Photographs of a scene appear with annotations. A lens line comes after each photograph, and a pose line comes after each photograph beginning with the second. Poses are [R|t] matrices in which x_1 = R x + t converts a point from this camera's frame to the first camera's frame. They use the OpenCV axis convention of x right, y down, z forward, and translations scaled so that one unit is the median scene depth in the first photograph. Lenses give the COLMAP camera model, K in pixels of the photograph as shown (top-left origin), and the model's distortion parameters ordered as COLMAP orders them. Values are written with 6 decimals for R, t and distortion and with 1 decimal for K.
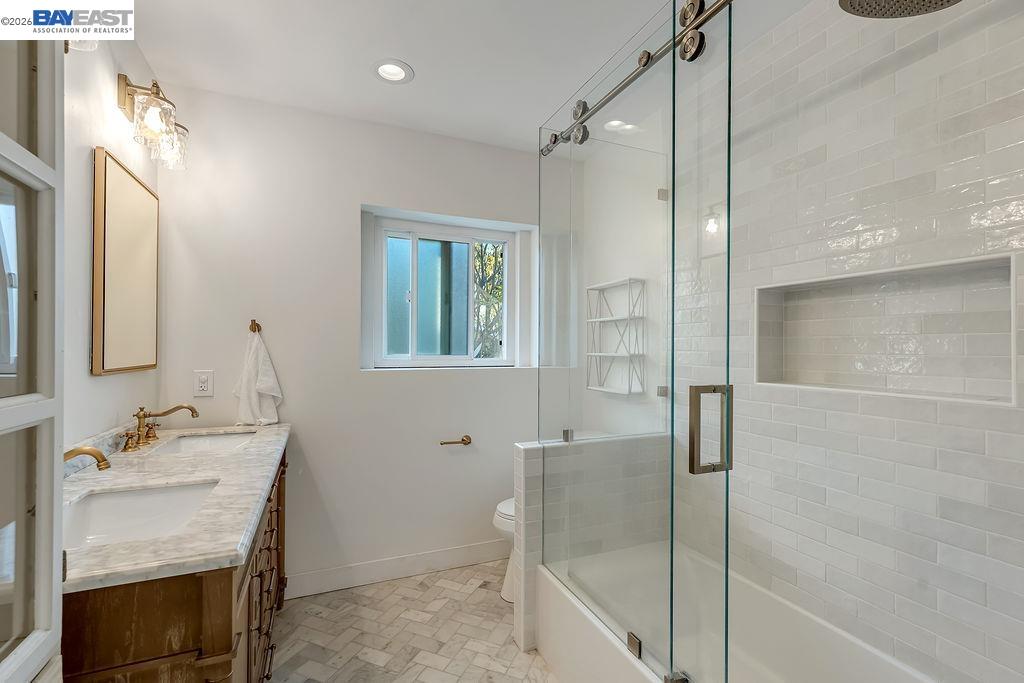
lens RADIAL K [[446.0, 0, 506.7], [0, 446.0, 346.1], [0, 0, 1]] dist [-0.012365, 0.001323]
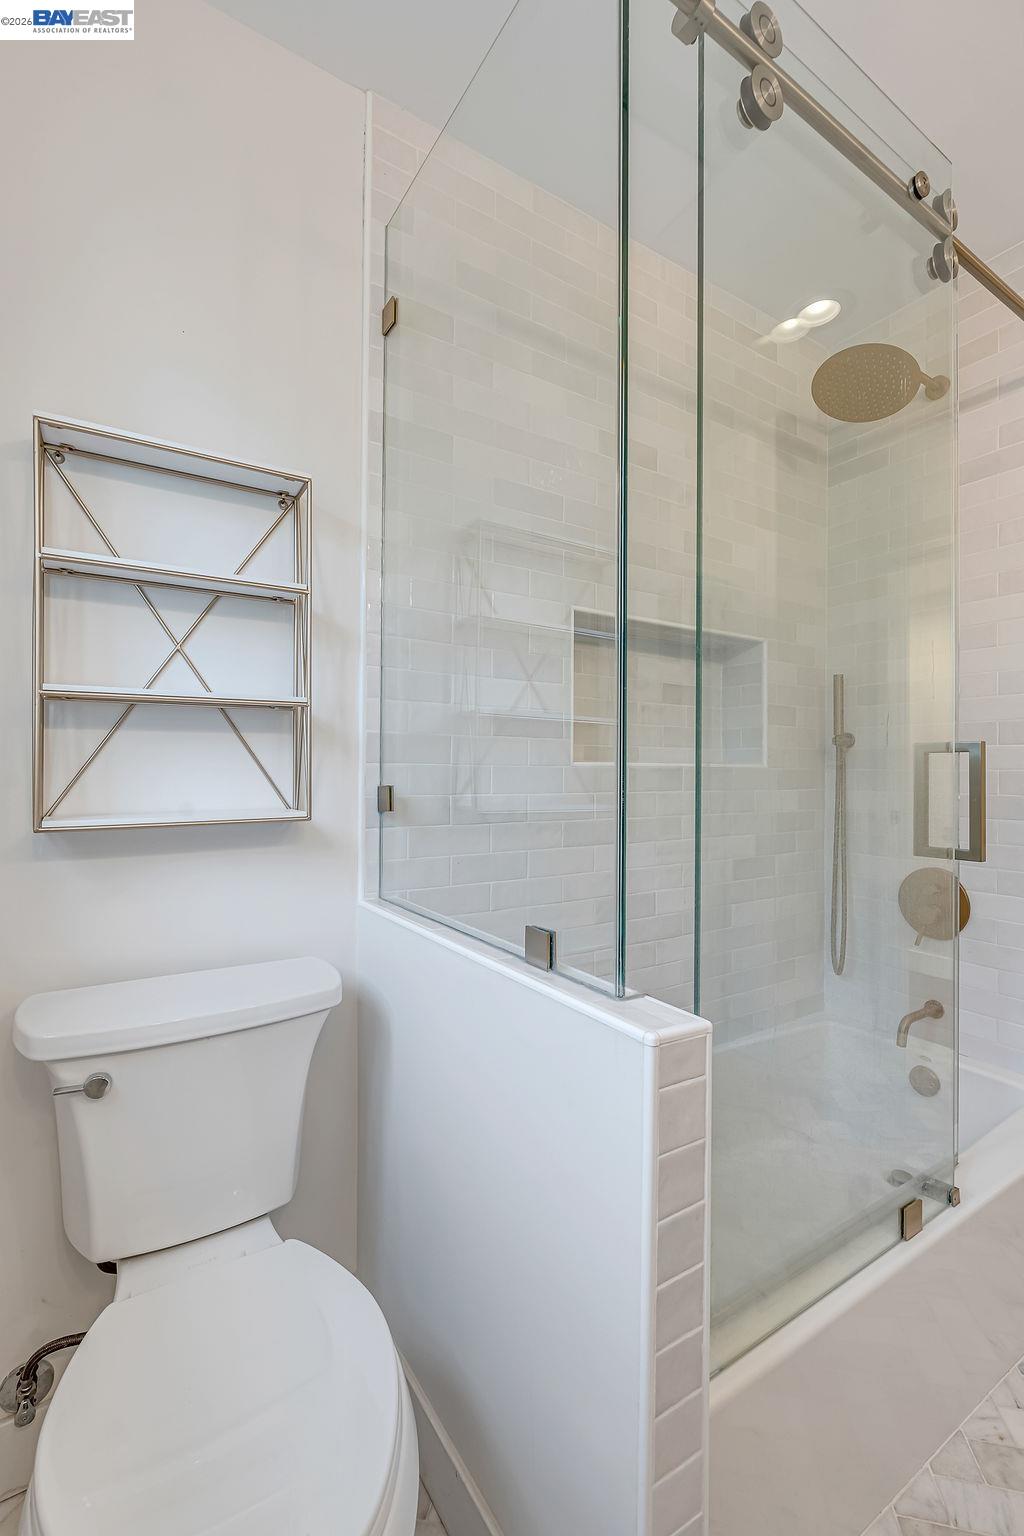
lens RADIAL K [[669.1, 0, 519.5], [0, 669.1, 762.5], [0, 0, 1]] dist [-0.012365, 0.001323]
pose [[-0.172725, 0.006086, 0.984951, -0.262520], [-0.010924, 0.999908, -0.008094, 0.072744], [-0.984909, -0.012157, -0.172643, 0.973064]]
